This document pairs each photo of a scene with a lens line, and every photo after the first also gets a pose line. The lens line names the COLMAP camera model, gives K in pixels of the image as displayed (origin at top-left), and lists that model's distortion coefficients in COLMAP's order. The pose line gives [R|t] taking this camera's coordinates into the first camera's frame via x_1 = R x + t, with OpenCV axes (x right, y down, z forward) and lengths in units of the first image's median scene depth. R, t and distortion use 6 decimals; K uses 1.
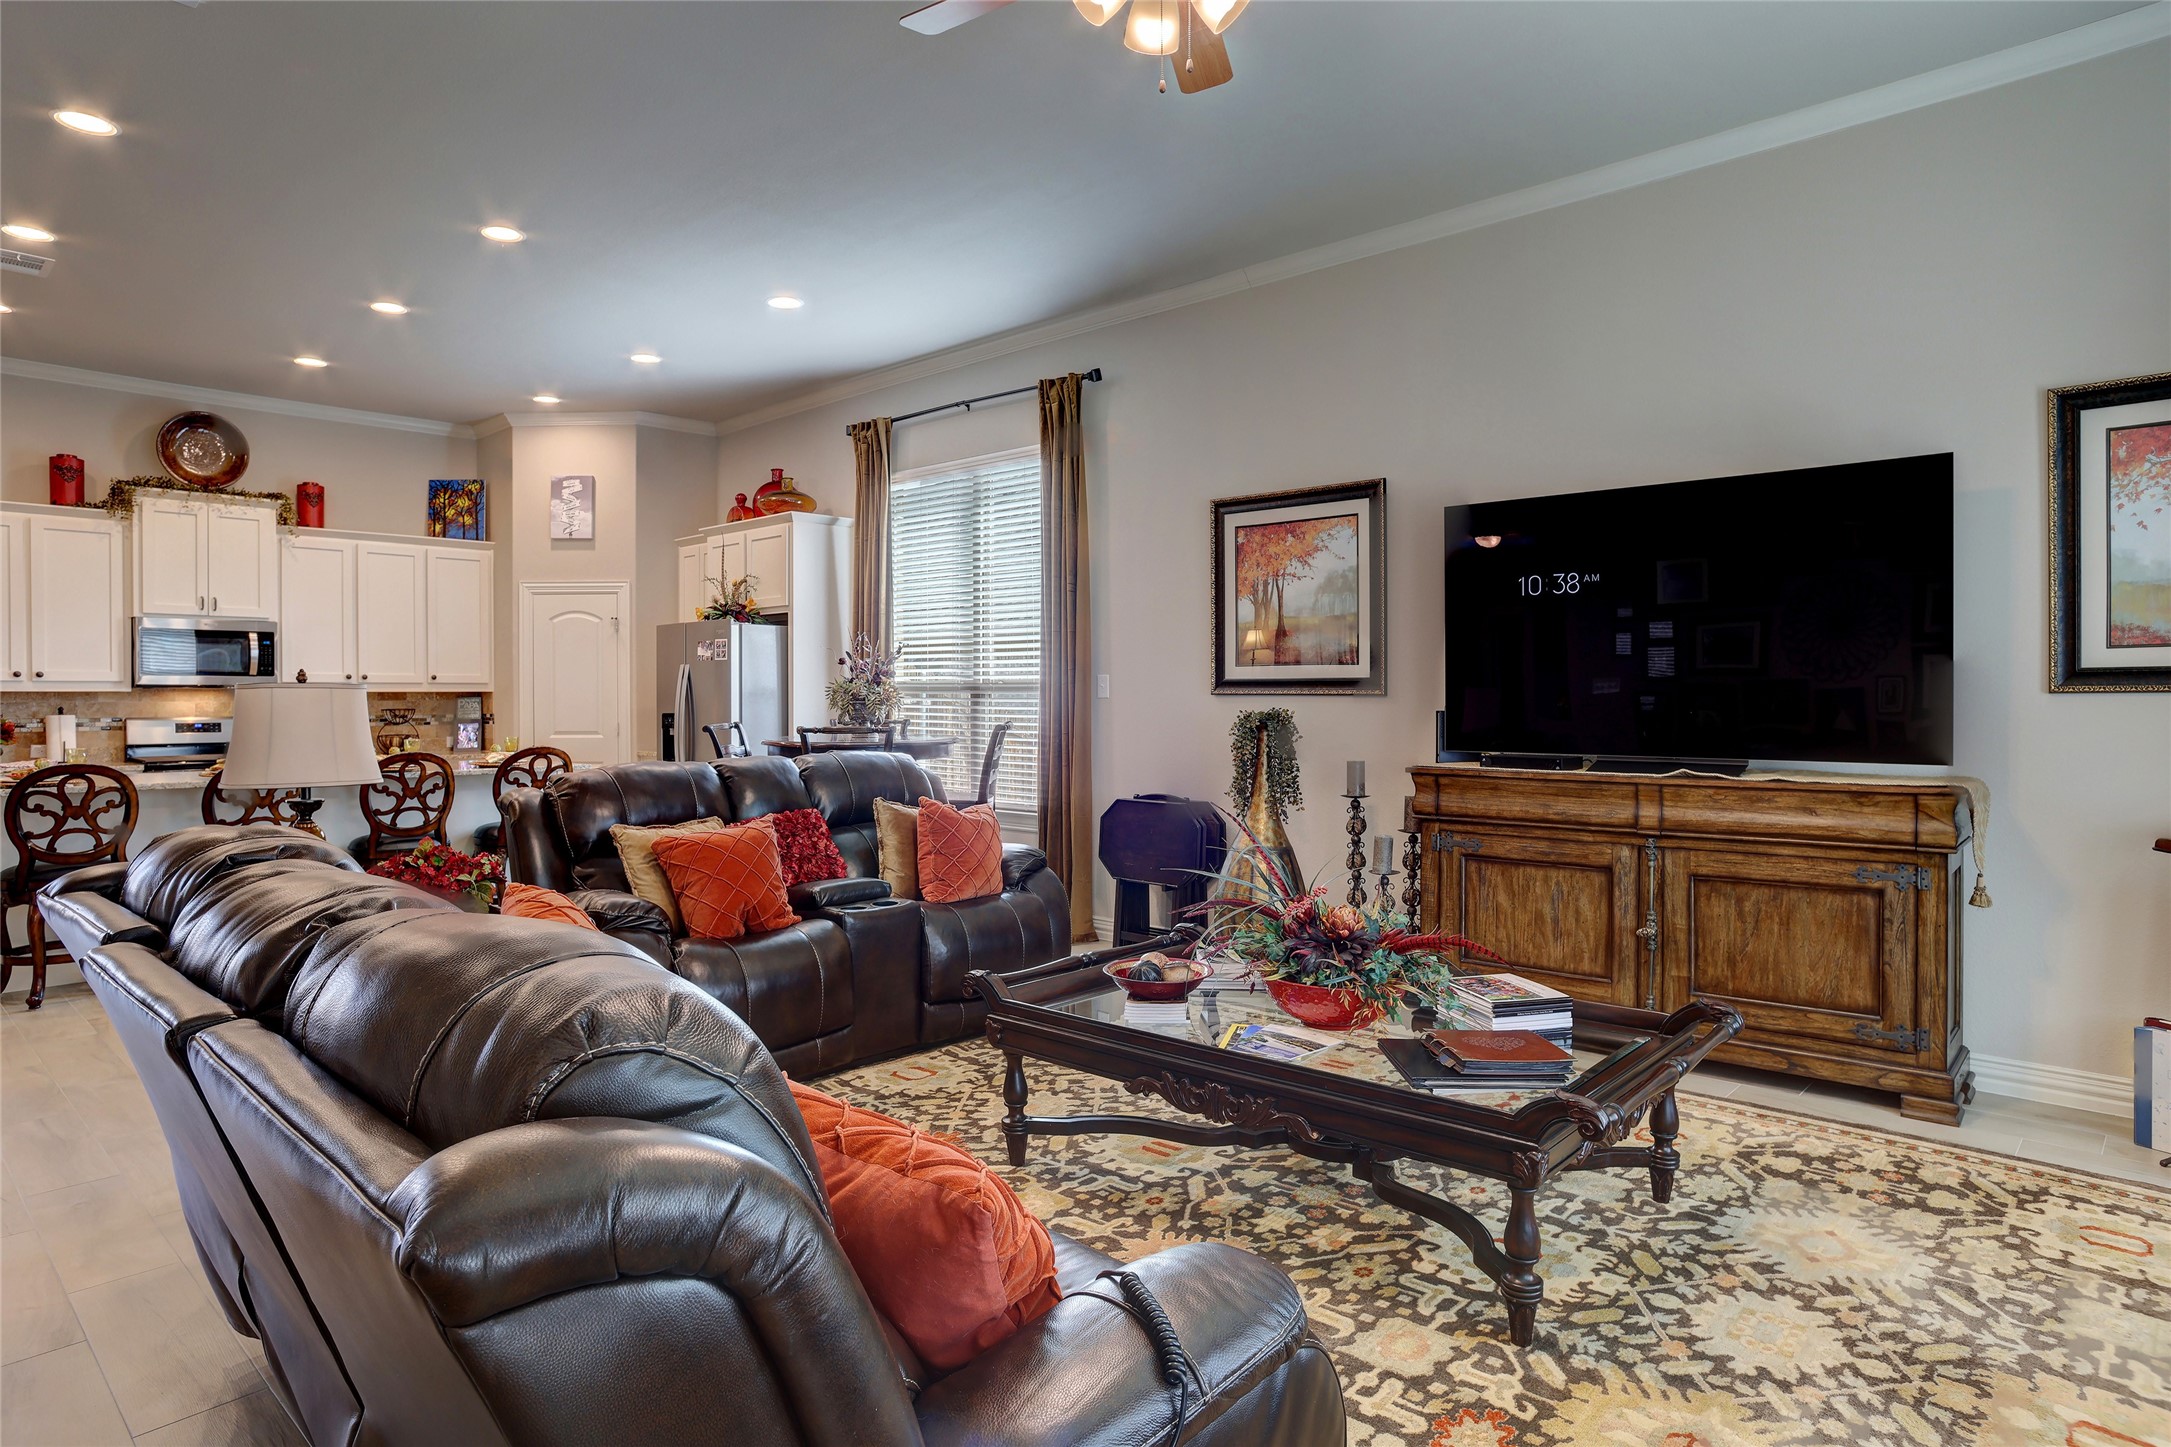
lens RADIAL K [[1240.6, 0, 1079.9], [0, 1240.6, 707.7], [0, 0, 1]] dist [-0.073605, 0.050629]
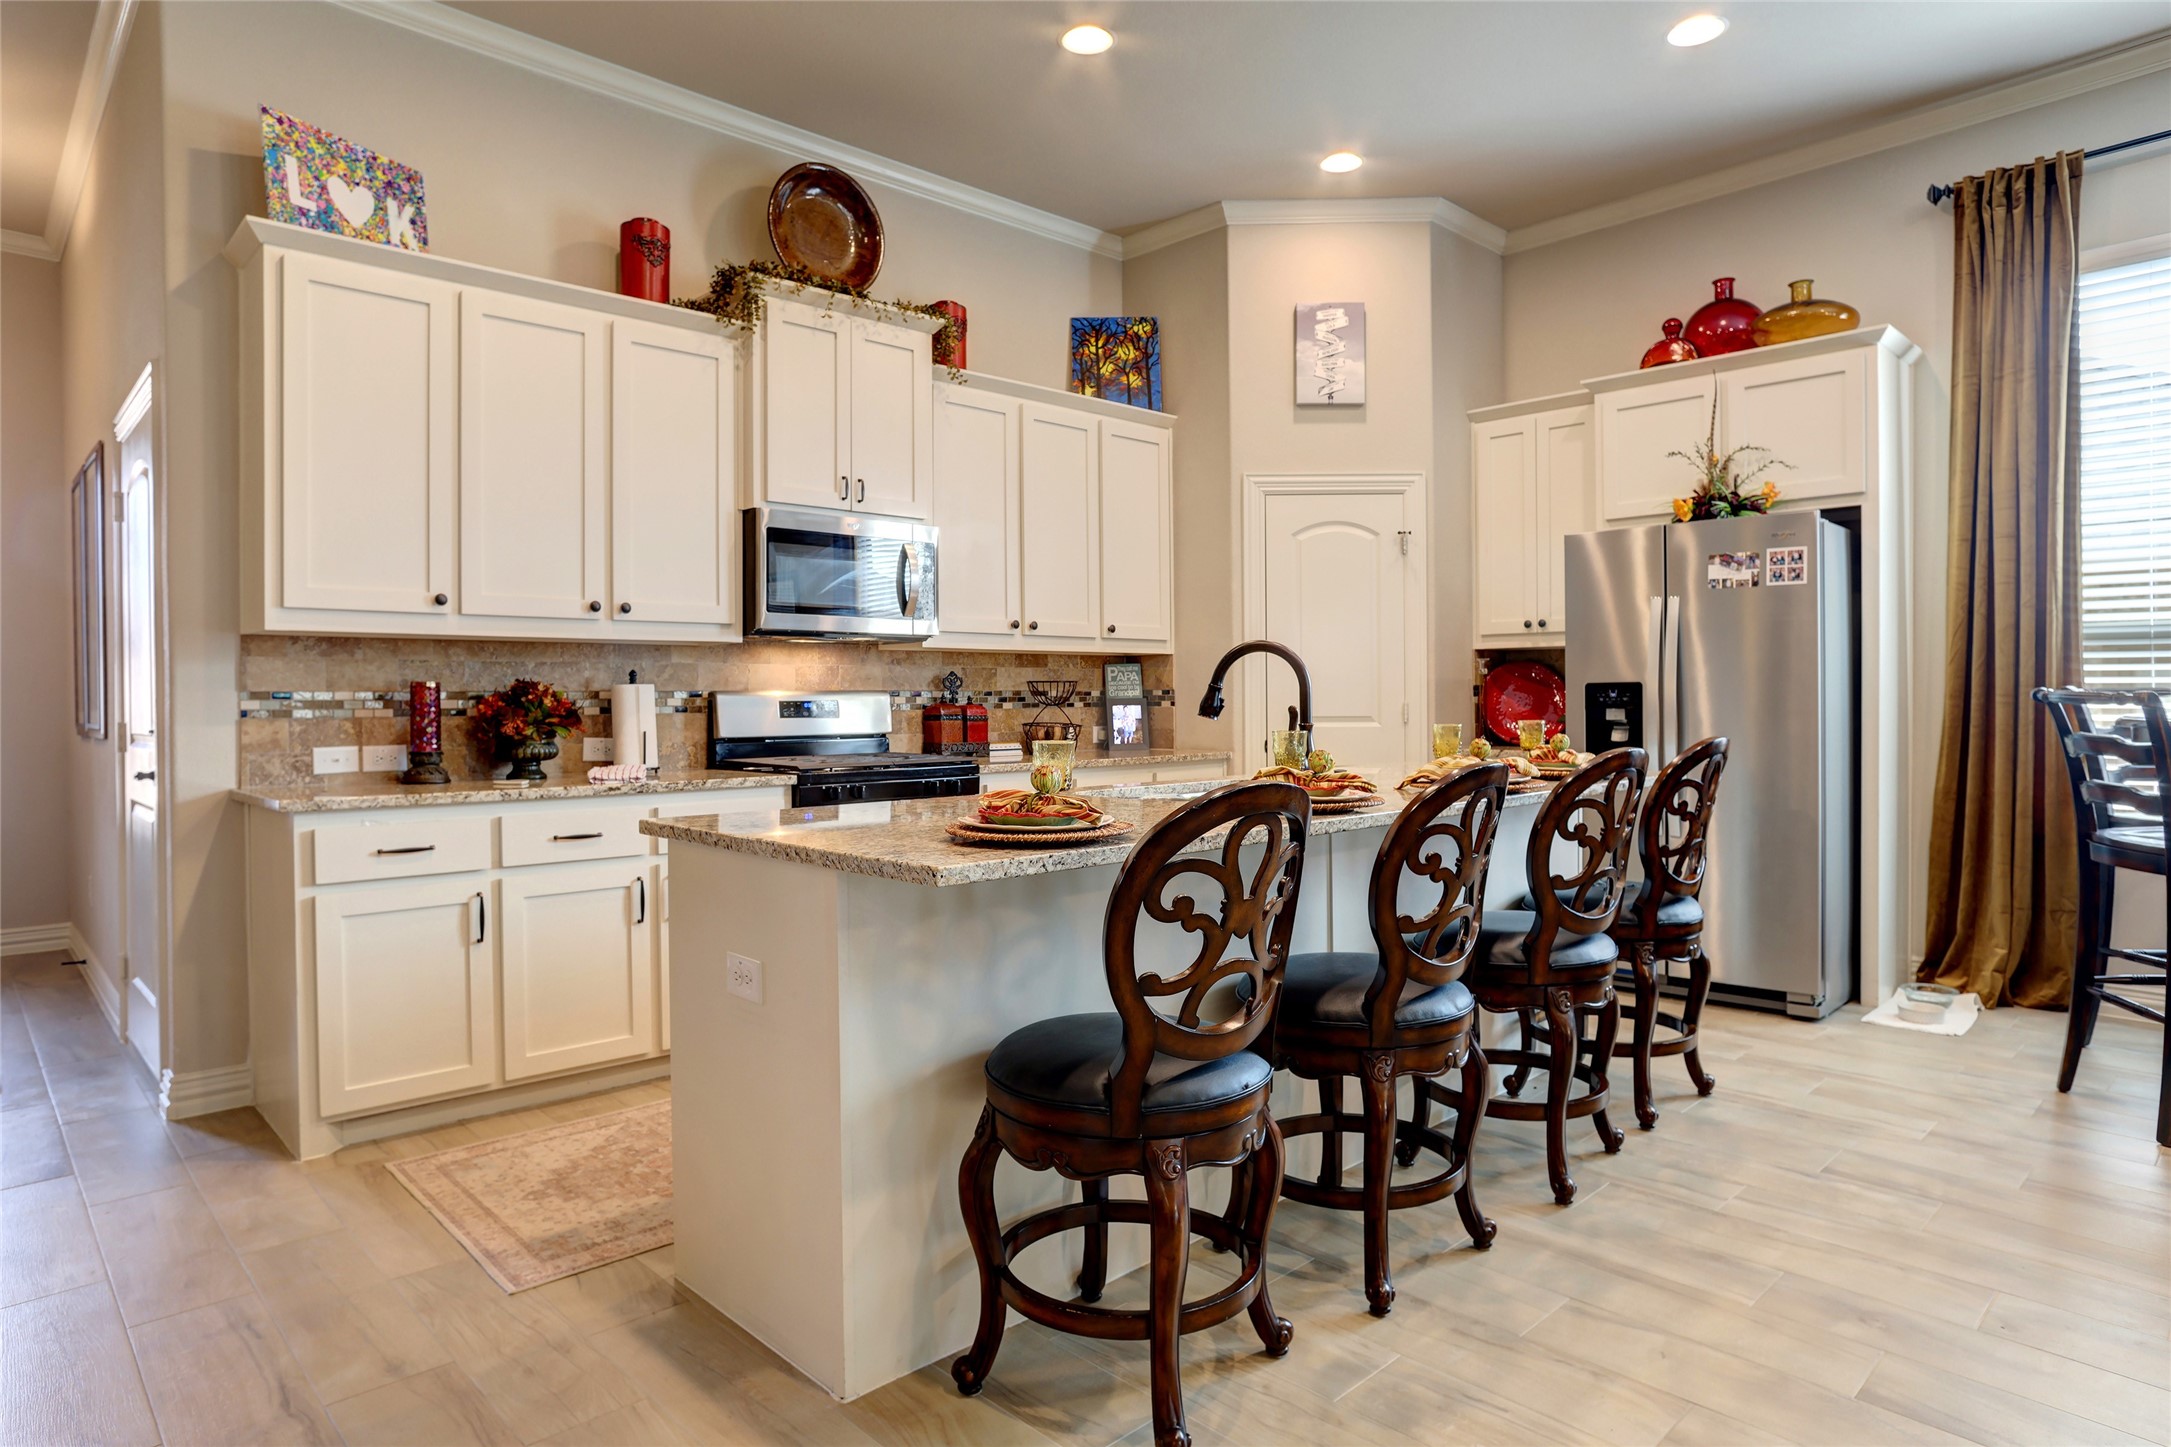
lens RADIAL K [[1244.1, 0, 1079.5], [0, 1244.1, 708.8], [0, 0, 1]] dist [-0.076350, 0.052216]
pose [[0.998362, -0.003133, -0.057130, -0.598621], [0.003245, 0.999993, 0.001872, 0.016687], [0.057124, -0.002055, 0.998365, 0.438852]]
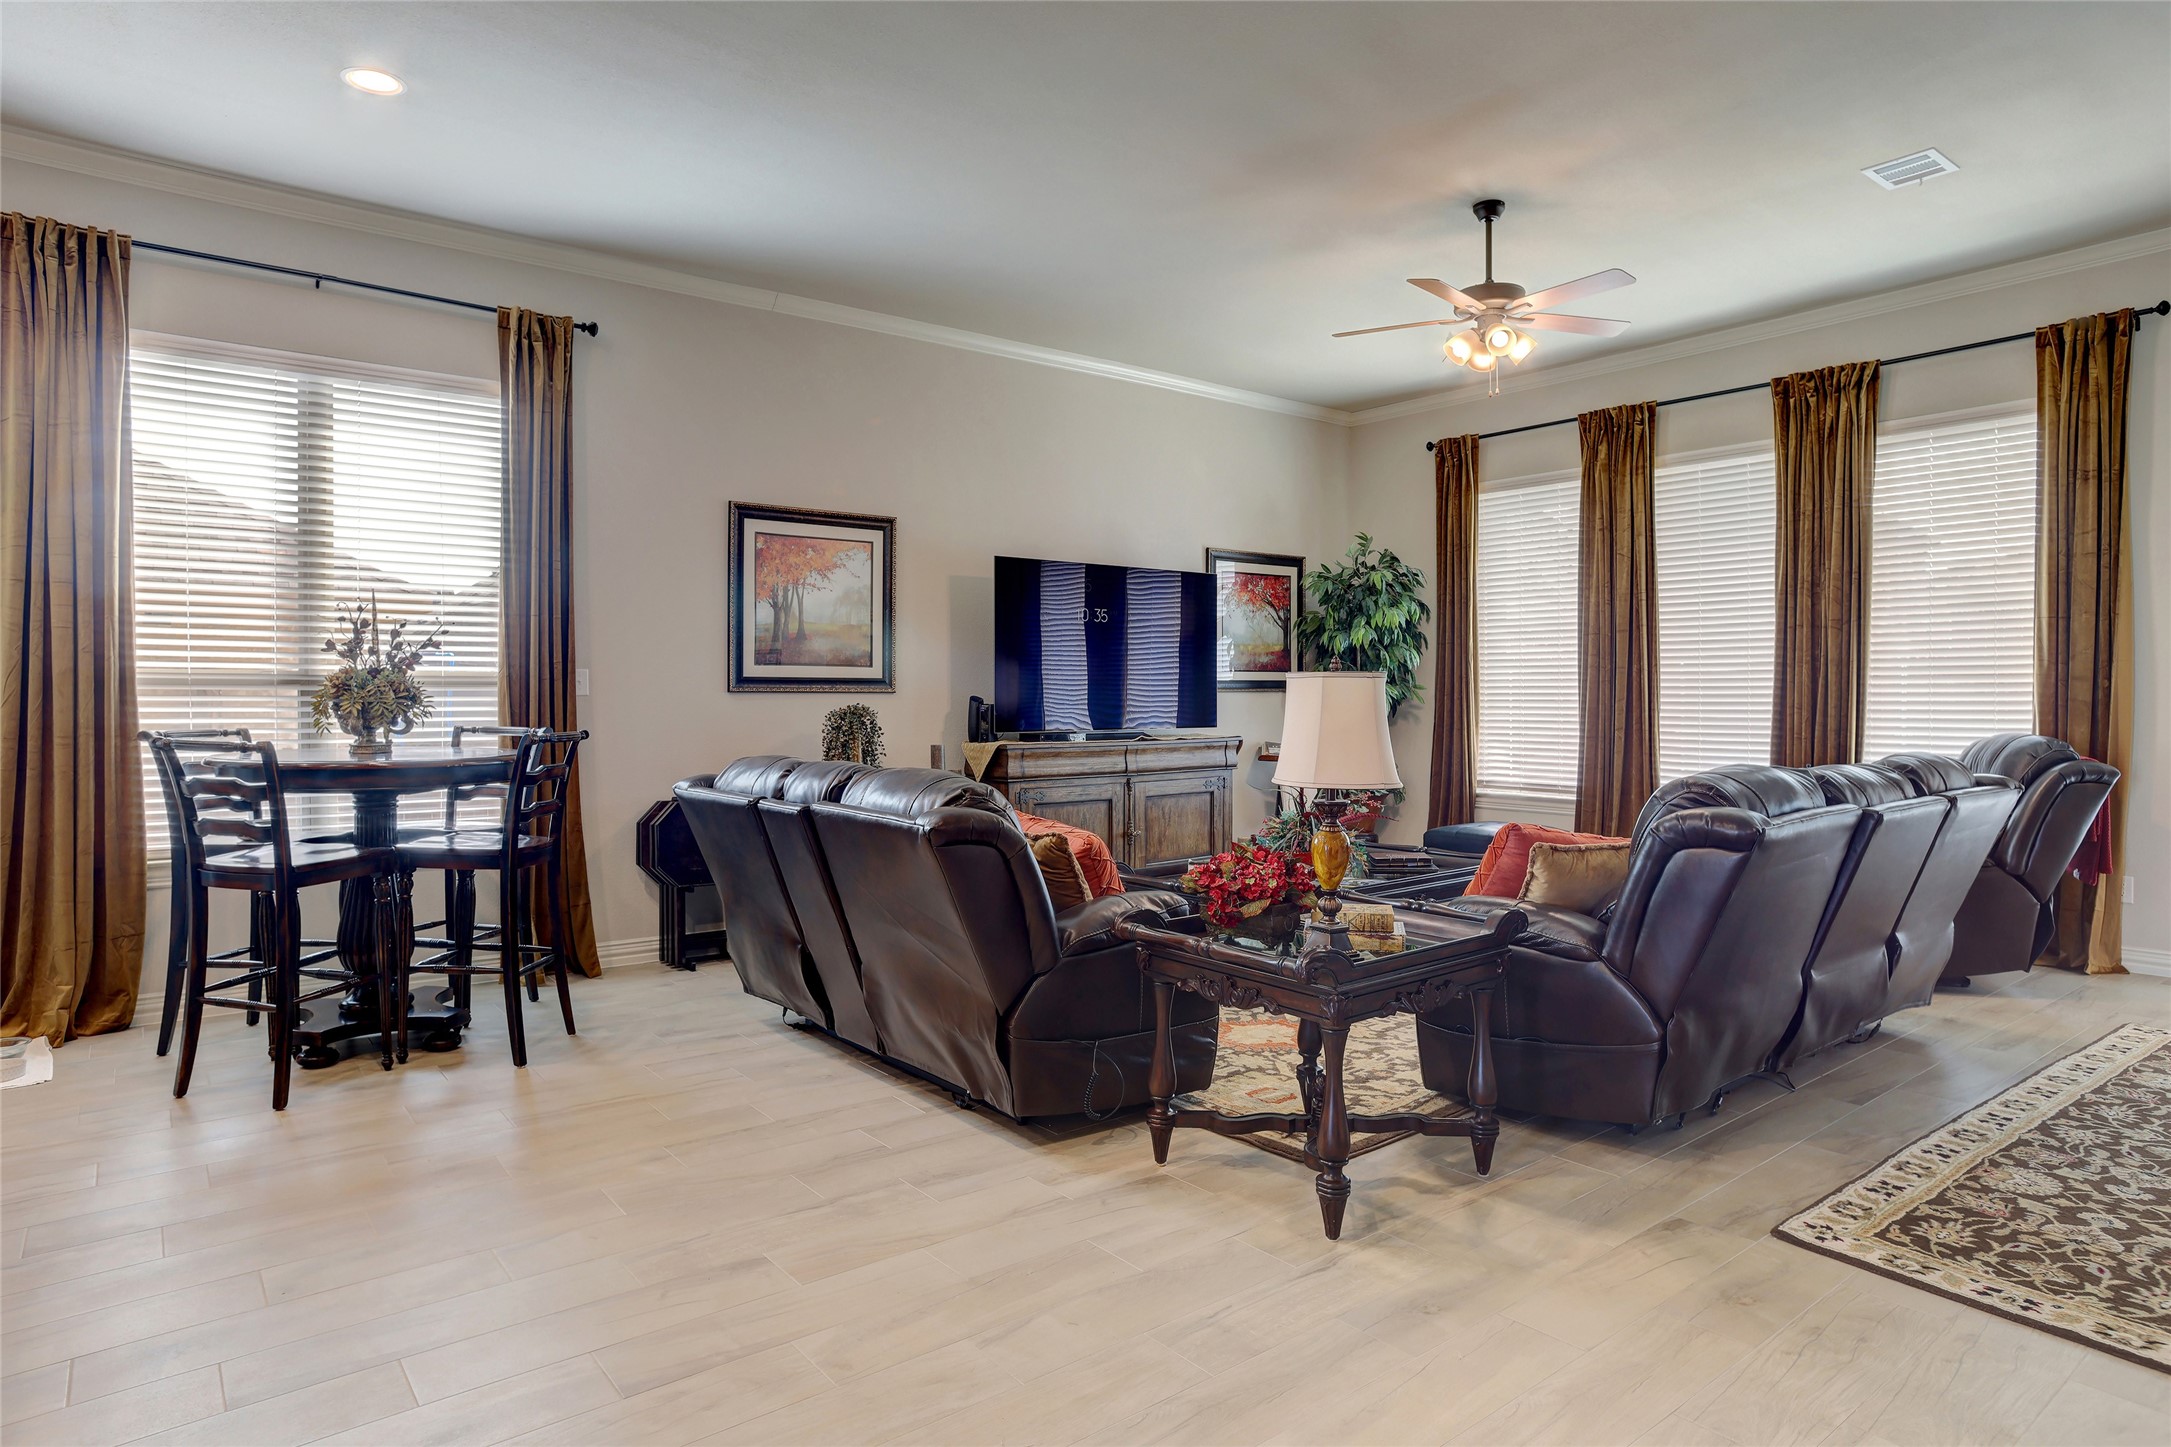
lens RADIAL K [[1229.3, 0, 1085.5], [0, 1229.3, 723.5], [0, 0, 1]] dist [-0.073517, 0.049769]
pose [[0.150913, -0.020790, 0.988328, -0.697067], [0.011030, 0.999752, 0.019346, -0.000572], [-0.988486, 0.007982, 0.151105, 0.460499]]
